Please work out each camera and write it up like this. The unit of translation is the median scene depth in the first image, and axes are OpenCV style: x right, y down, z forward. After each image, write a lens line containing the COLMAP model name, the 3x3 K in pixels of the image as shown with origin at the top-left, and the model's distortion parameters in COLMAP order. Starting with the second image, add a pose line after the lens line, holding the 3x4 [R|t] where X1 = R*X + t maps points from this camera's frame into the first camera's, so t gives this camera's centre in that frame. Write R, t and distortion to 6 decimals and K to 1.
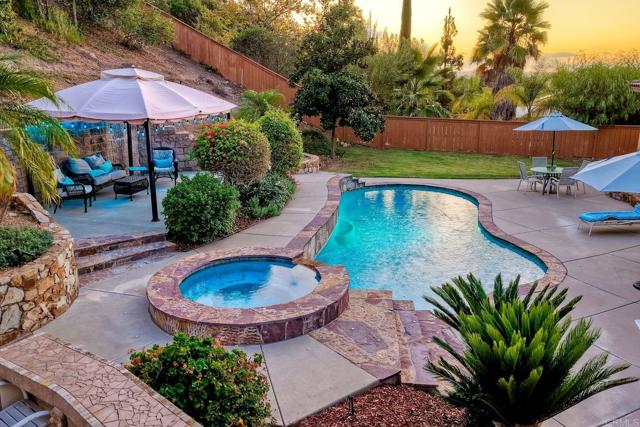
lens RADIAL K [[531.8, 0, 324.0], [0, 531.8, 209.5], [0, 0, 1]] dist [-0.015066, 0.036528]
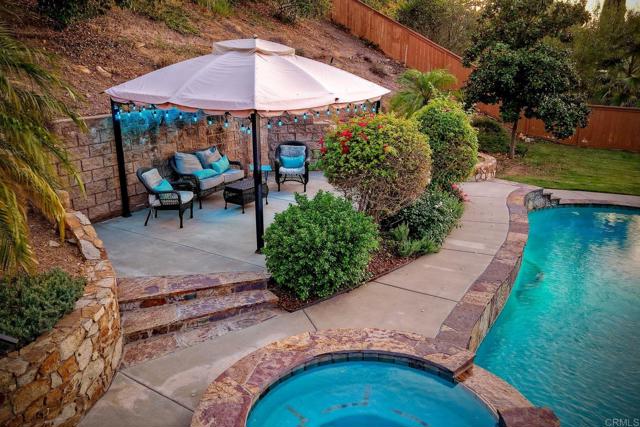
lens RADIAL K [[531.8, 0, 321.5], [0, 531.8, 208.5], [0, 0, 1]] dist [-0.015066, 0.036528]
pose [[0.953189, 0.085661, -0.289988, -0.033655], [-0.075528, 0.996083, 0.045976, -0.071087], [0.292790, -0.021922, 0.955925, 0.315452]]
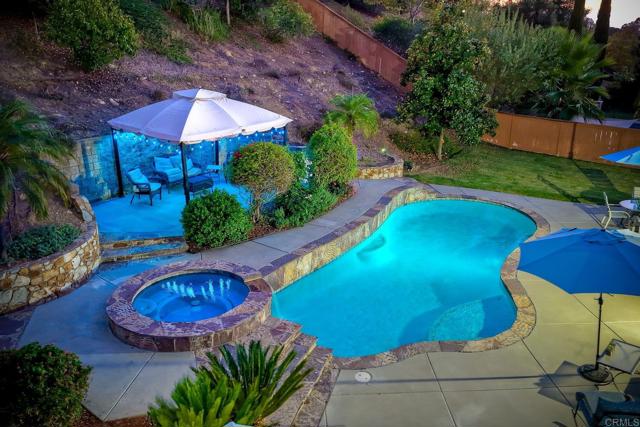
lens RADIAL K [[531.8, 0, 323.3], [0, 531.8, 211.9], [0, 0, 1]] dist [-0.015066, 0.036528]
pose [[0.919237, 0.131661, -0.371038, 0.389429], [-0.101813, 0.989864, 0.099011, -0.142934], [0.380313, -0.053238, 0.923324, -0.015762]]
